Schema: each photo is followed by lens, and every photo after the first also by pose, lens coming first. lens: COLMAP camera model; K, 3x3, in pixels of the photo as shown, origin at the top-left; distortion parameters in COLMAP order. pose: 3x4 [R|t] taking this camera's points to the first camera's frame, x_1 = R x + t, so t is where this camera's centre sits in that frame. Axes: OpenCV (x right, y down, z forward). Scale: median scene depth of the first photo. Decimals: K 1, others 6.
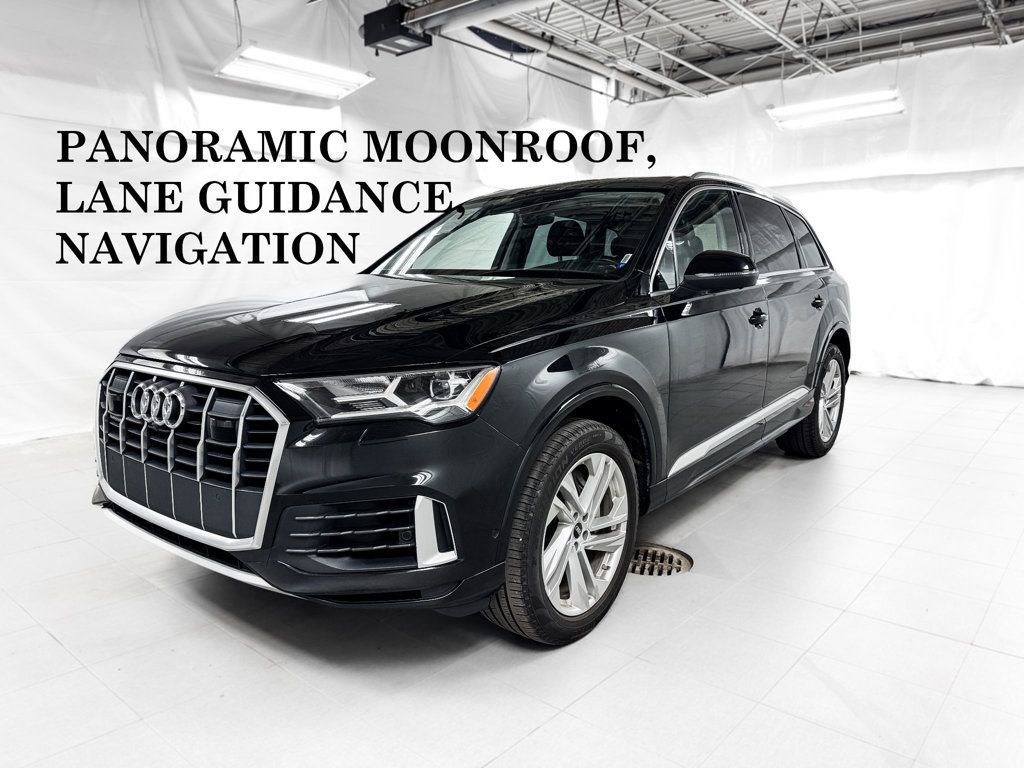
lens RADIAL K [[722.0, 0, 512.0], [0, 722.0, 384.0], [0, 0, 1]] dist [0.057056, -0.055787]
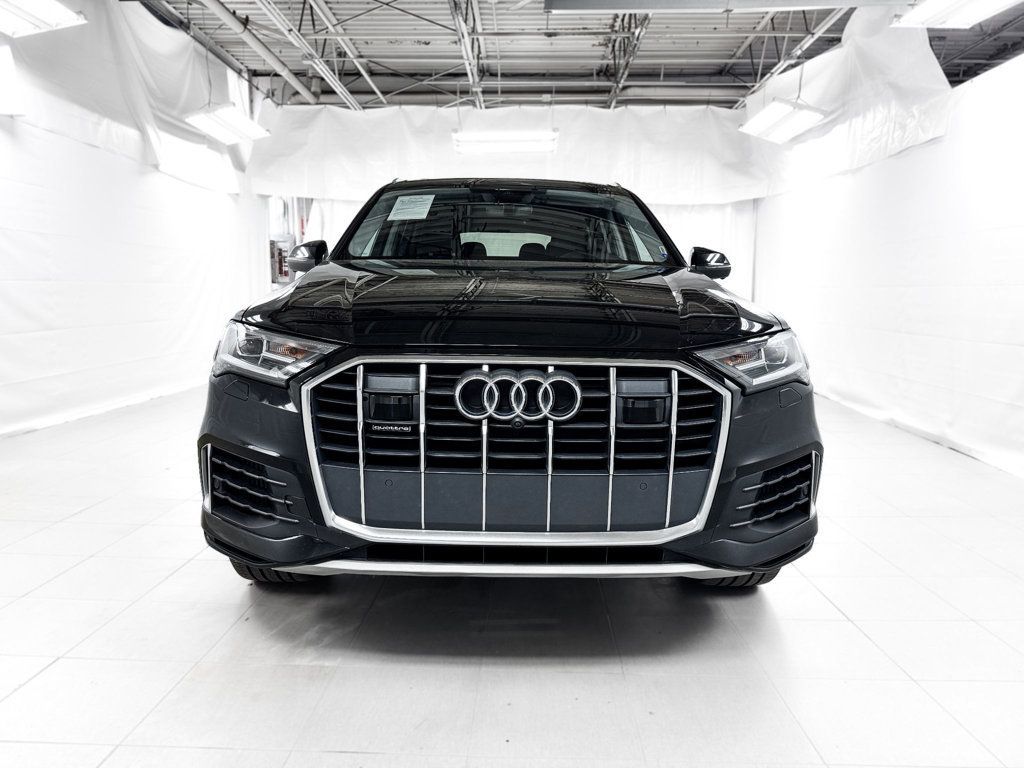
lens RADIAL K [[722.0, 0, 512.0], [0, 722.0, 384.0], [0, 0, 1]] dist [0.057056, -0.055787]
pose [[0.776837, -0.078218, 0.624825, -0.305980], [0.095025, 0.995454, 0.006471, 0.002518], [-0.622491, 0.054348, 0.780738, 0.114809]]
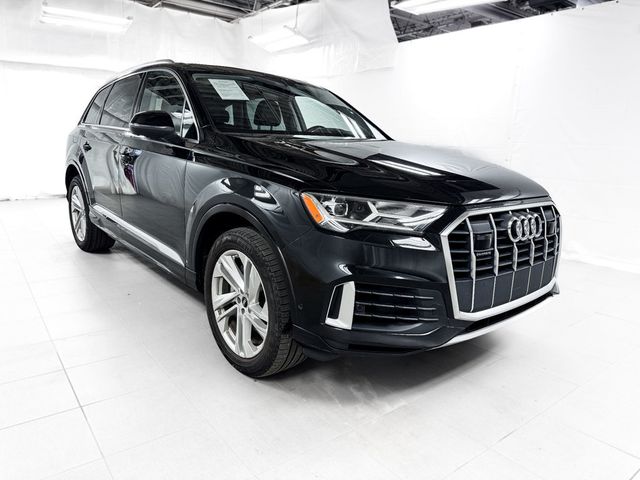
lens RADIAL K [[451.2, 0, 320.0], [0, 451.2, 240.0], [0, 0, 1]] dist [0.057056, -0.055787]
pose [[0.220161, -0.211099, 0.952348, -0.454961], [0.127766, 0.974132, 0.186391, -0.053735], [-0.967060, 0.080642, 0.241438, 0.364406]]
